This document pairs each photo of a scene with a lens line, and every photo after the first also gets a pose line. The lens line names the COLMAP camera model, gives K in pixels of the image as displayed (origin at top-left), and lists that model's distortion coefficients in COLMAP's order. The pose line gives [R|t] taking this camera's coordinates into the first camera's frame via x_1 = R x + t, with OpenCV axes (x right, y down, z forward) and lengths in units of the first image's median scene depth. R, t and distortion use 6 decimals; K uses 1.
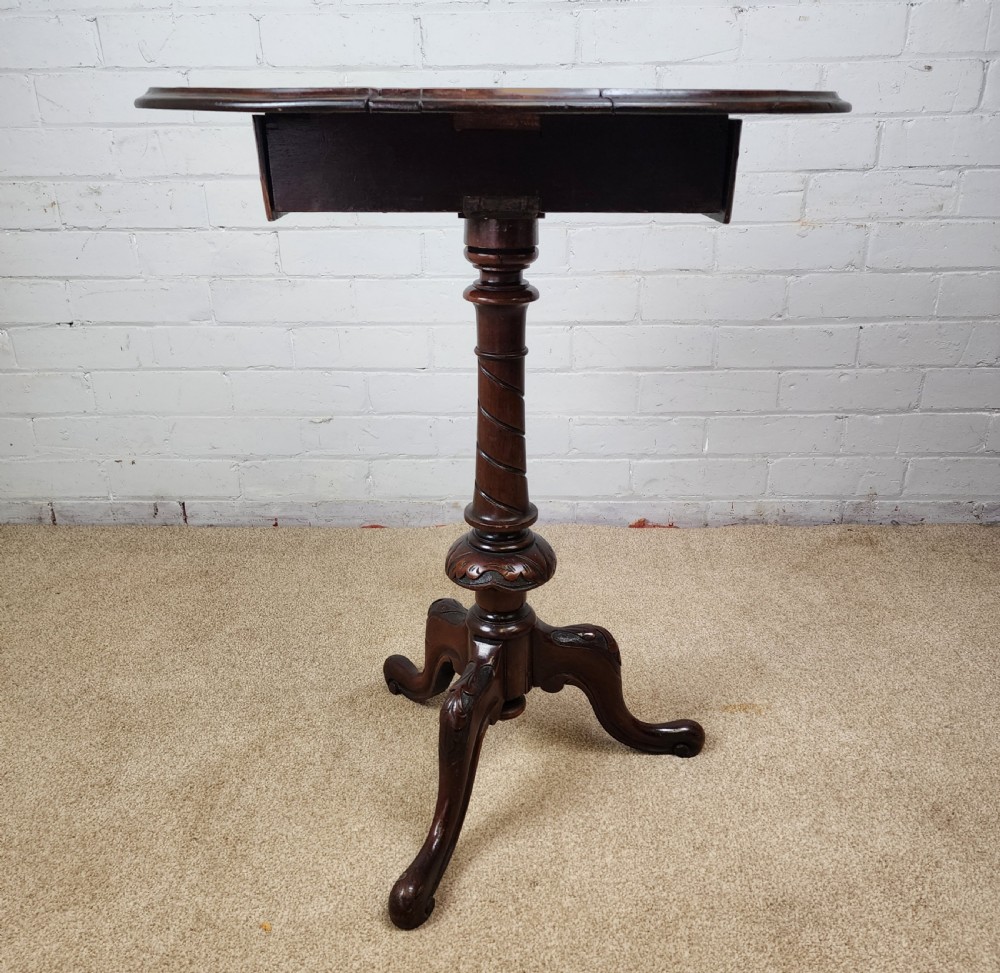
lens RADIAL K [[910.4, 0, 514.9], [0, 910.4, 513.0], [0, 0, 1]] dist [0.031868, 0.000000]
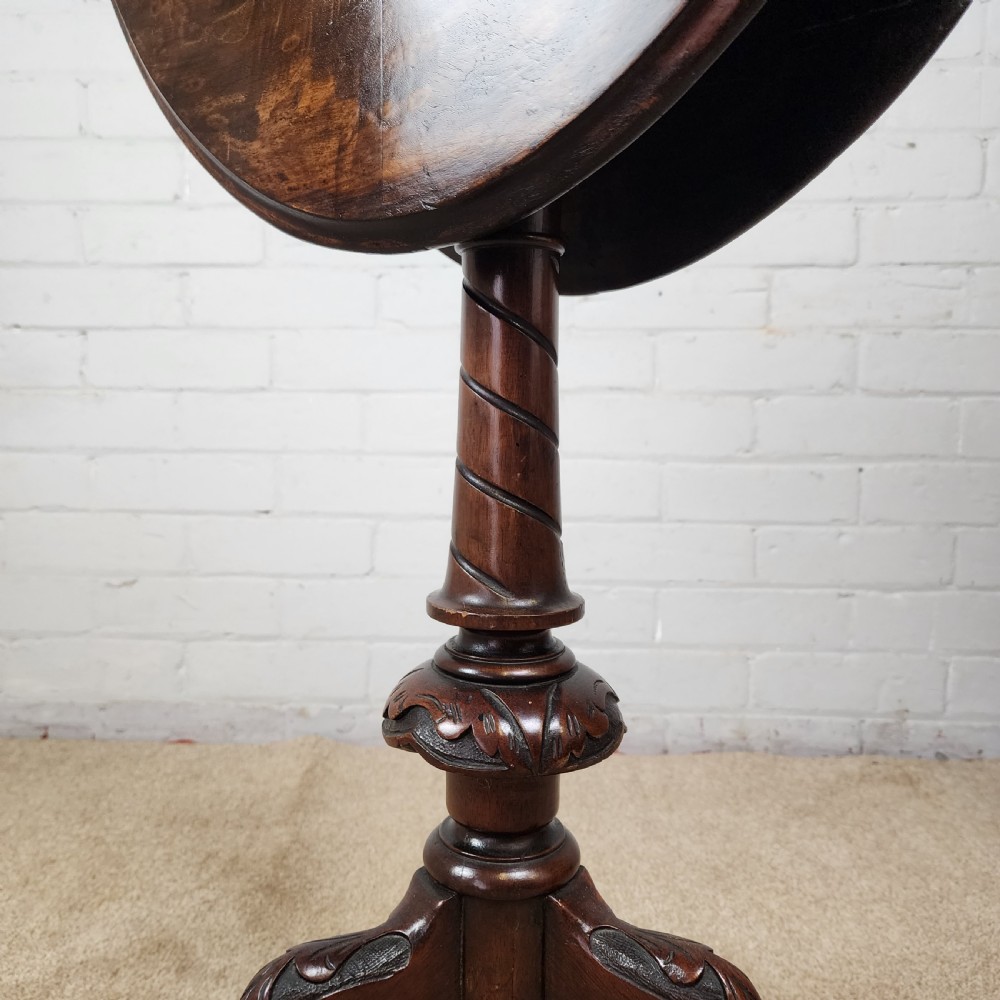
lens RADIAL K [[910.8, 0, 499.8], [0, 910.8, 504.1], [0, 0, 1]] dist [0.005322, 0.000000]
pose [[0.999534, 0.021266, -0.021921, 0.108940], [-0.027275, 0.944480, -0.327435, 0.072335], [0.013741, 0.327880, 0.944619, 0.324920]]
